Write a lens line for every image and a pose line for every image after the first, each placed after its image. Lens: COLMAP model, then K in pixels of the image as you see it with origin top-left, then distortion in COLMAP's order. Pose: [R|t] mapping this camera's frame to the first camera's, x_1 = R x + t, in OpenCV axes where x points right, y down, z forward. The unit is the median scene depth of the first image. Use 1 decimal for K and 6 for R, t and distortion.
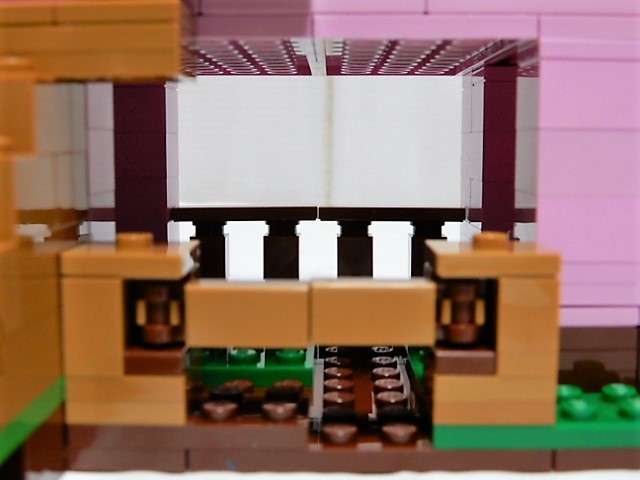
lens RADIAL K [[935.1, 0, 320.0], [0, 935.1, 240.0], [0, 0, 1]] dist [0.023910, -0.803458]
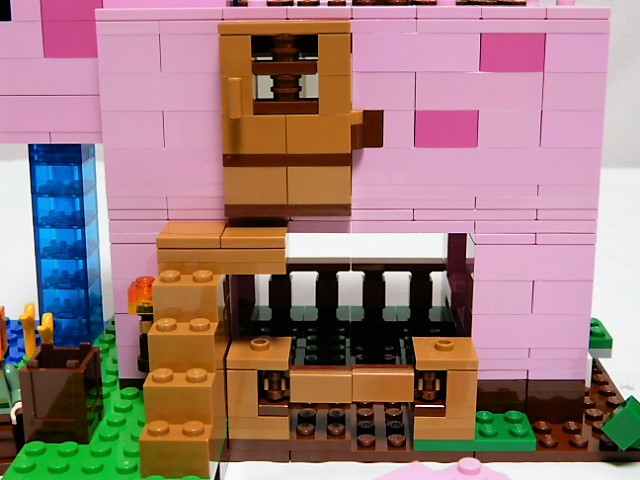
lens RADIAL K [[935.1, 0, 320.0], [0, 935.1, 240.0], [0, 0, 1]] dist [0.023910, -0.803458]
pose [[0.999825, -0.001202, -0.018653, -0.039926], [0.004132, 0.987459, 0.157822, -0.534750], [0.018230, -0.157872, 0.987291, -0.901132]]
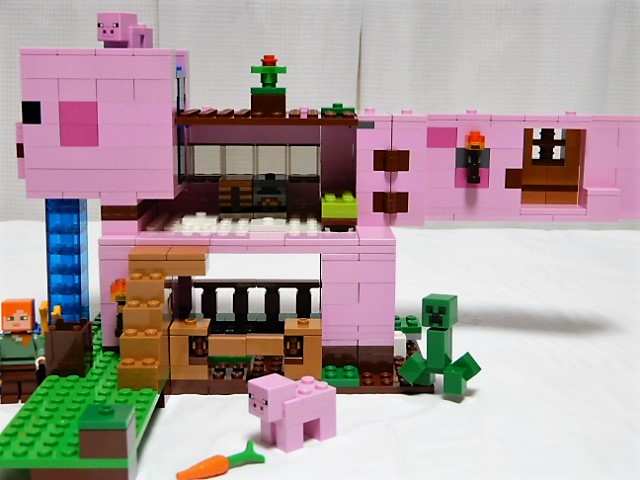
lens RADIAL K [[935.1, 0, 320.0], [0, 935.1, 240.0], [0, 0, 1]] dist [0.023910, -0.803458]
pose [[0.999694, -0.000001, 0.024754, 0.164879], [-0.001976, 0.996805, 0.079852, -0.544317], [-0.024675, -0.079876, 0.996499, -2.203770]]
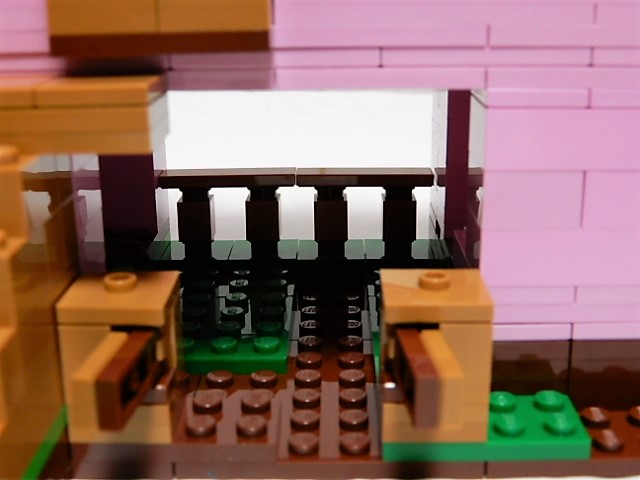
lens RADIAL K [[935.1, 0, 320.0], [0, 935.1, 240.0], [0, 0, 1]] dist [0.023910, -0.803458]
pose [[0.999930, -0.009657, -0.006767, 0.053387], [0.010755, 0.982209, 0.187483, -0.269181], [0.004837, -0.187543, 0.982244, -0.102001]]
